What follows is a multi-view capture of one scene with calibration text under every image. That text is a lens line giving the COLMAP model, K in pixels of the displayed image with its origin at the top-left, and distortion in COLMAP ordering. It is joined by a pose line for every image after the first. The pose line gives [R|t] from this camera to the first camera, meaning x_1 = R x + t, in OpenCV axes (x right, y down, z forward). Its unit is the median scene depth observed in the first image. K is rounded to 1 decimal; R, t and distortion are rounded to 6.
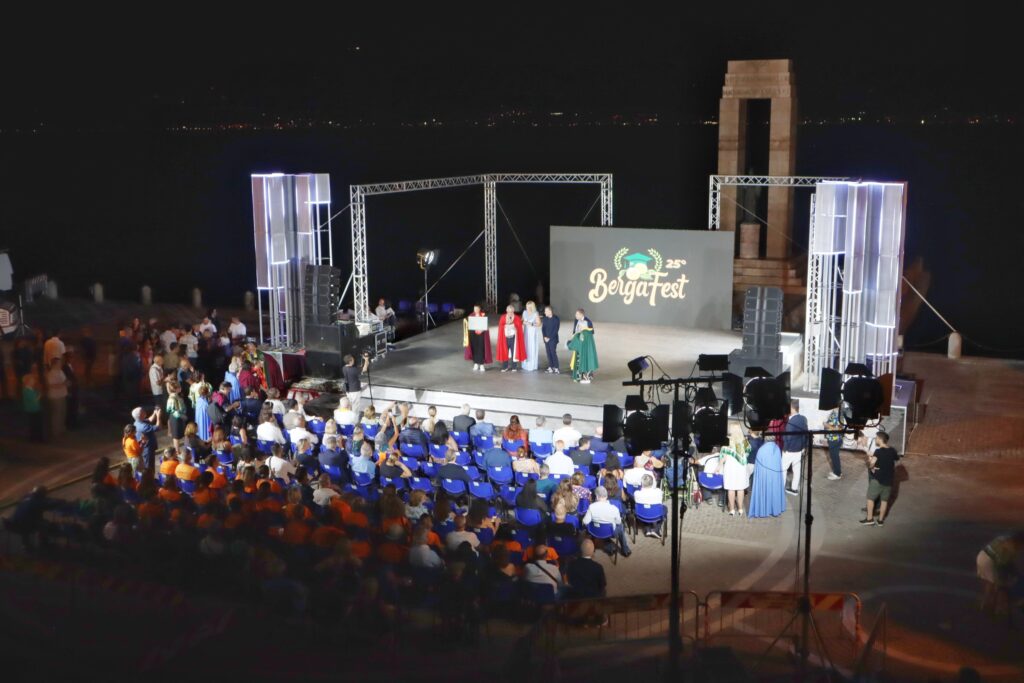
lens RADIAL K [[1127.7, 0, 512.0], [0, 1127.7, 341.5], [0, 0, 1]] dist [-0.055419, 0.005156]
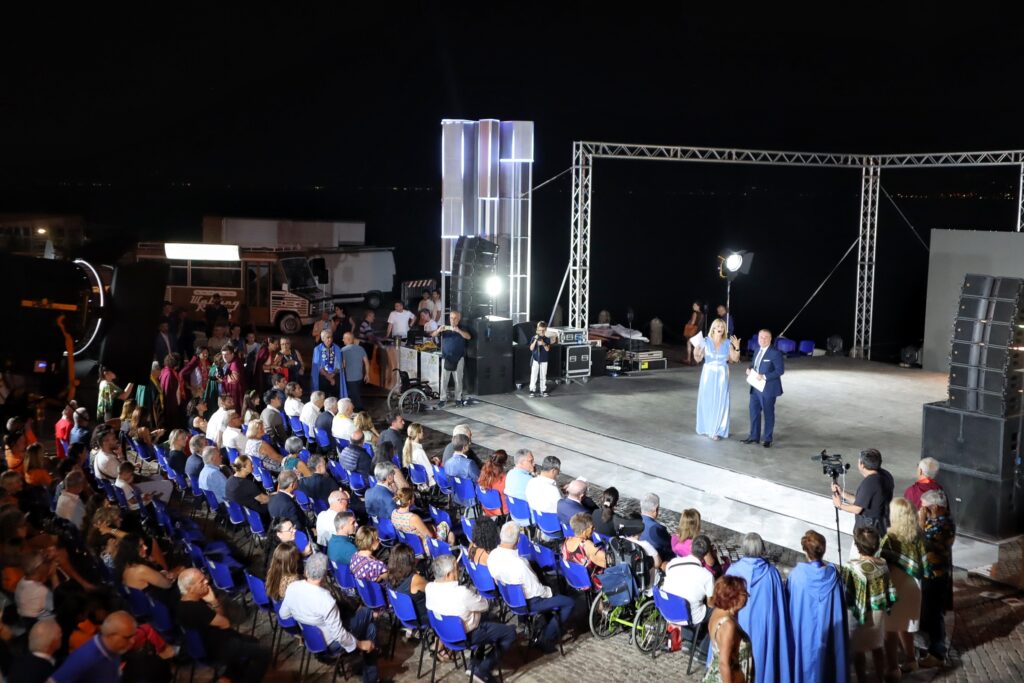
lens RADIAL K [[1233.7, 0, 512.0], [0, 1233.7, 341.5], [0, 0, 1]] dist [-0.002664, 0.001448]
pose [[0.838183, 0.085429, -0.538656, 0.234036], [-0.124929, 0.991470, -0.037154, 0.020947], [0.530887, 0.098435, 0.841706, 0.286486]]
